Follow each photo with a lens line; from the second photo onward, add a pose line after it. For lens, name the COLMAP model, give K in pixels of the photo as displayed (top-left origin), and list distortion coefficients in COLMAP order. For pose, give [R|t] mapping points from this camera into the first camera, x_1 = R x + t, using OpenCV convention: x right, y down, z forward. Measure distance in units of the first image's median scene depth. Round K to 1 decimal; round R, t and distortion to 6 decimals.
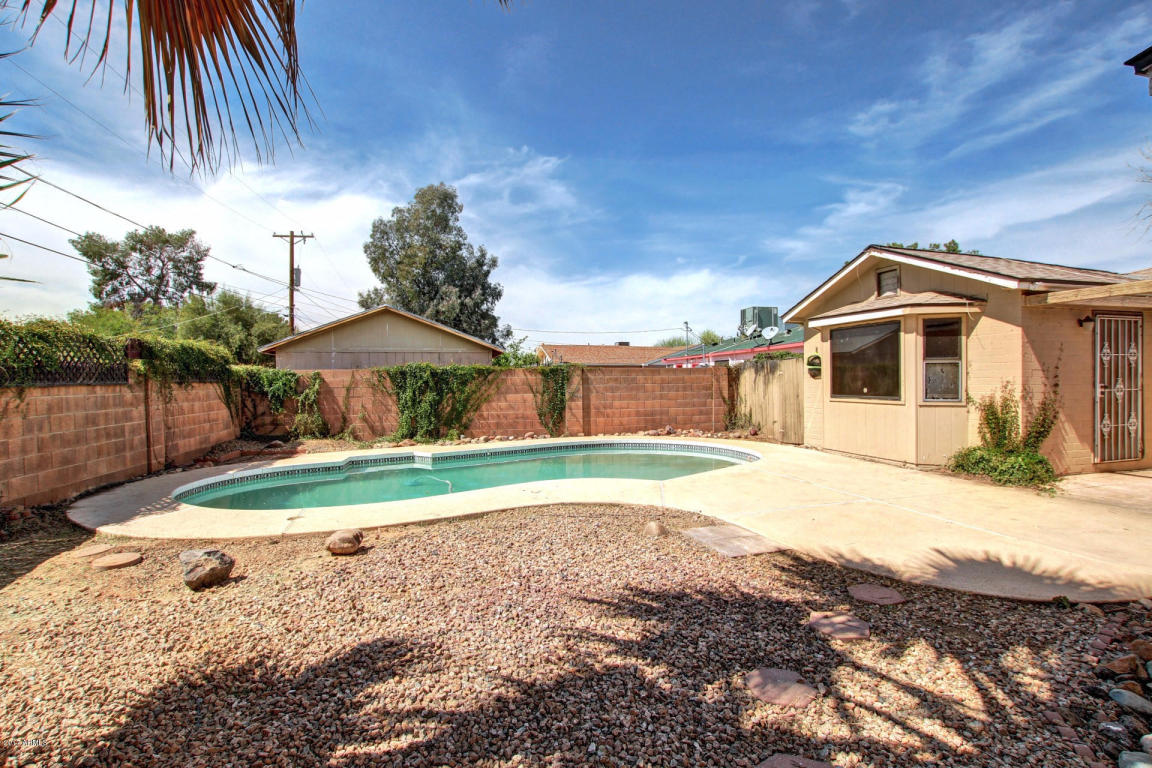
lens RADIAL K [[542.6, 0, 584.7], [0, 542.6, 386.1], [0, 0, 1]] dist [-0.021294, 0.000444]
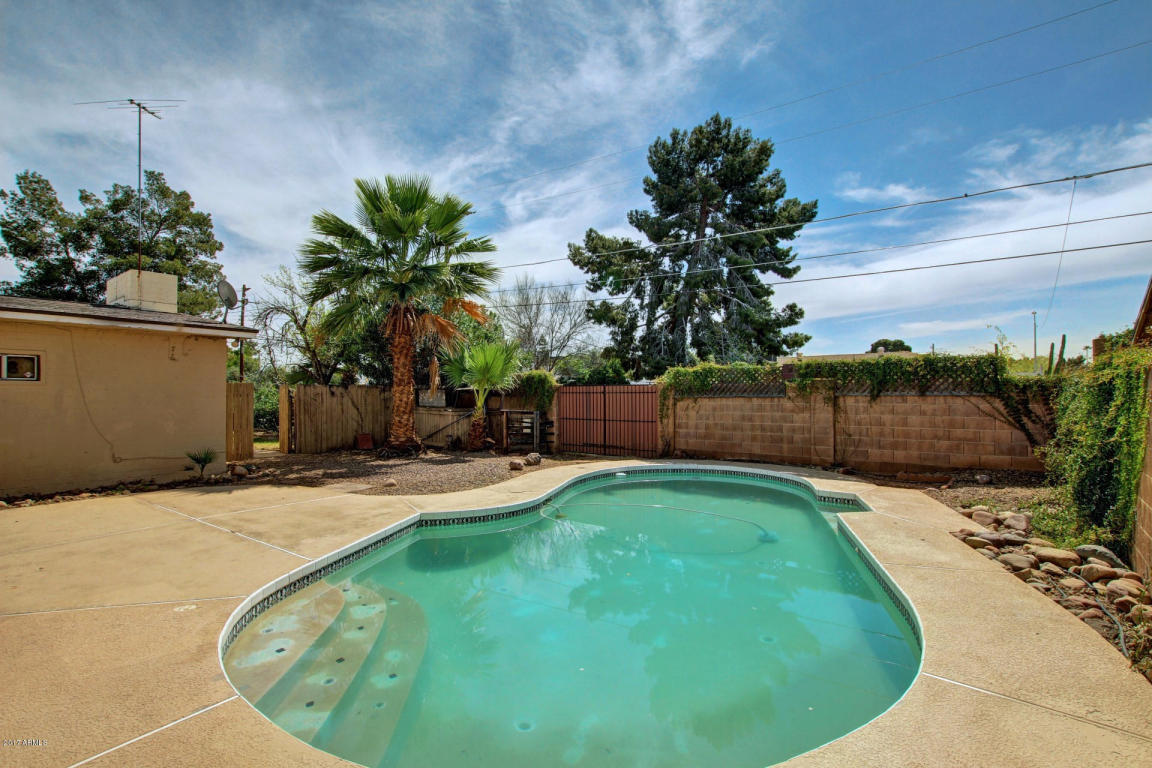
lens RADIAL K [[562.0, 0, 578.4], [0, 562.0, 384.7], [0, 0, 1]] dist [-0.018287, 0.000558]
pose [[-0.806857, 0.000253, -0.590747, 0.293049], [0.002863, 0.999990, -0.003482, -0.019756], [0.590740, -0.004501, -0.806850, 1.140993]]
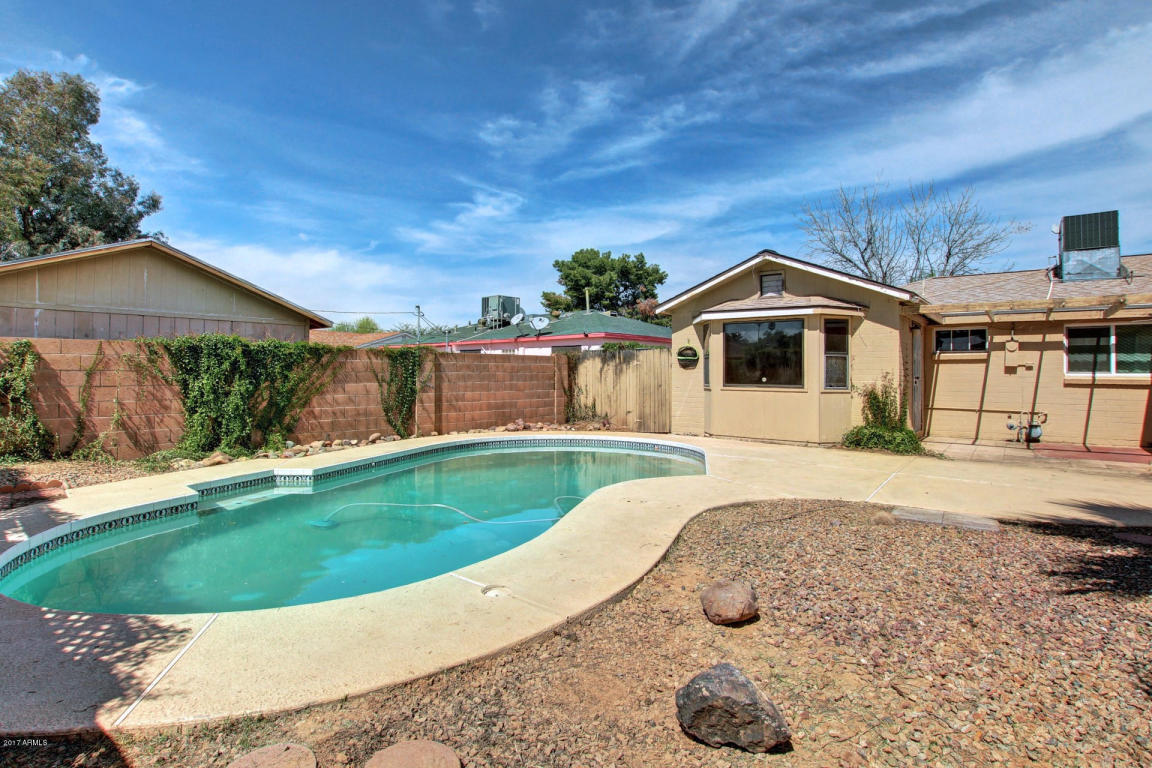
lens RADIAL K [[572.7, 0, 560.7], [0, 572.7, 370.9], [0, 0, 1]] dist [-0.027856, 0.001173]
pose [[0.823295, 0.015894, 0.567391, -0.364731], [-0.007559, 0.999826, -0.017039, 0.009795], [-0.567564, 0.009739, 0.823272, 0.203893]]
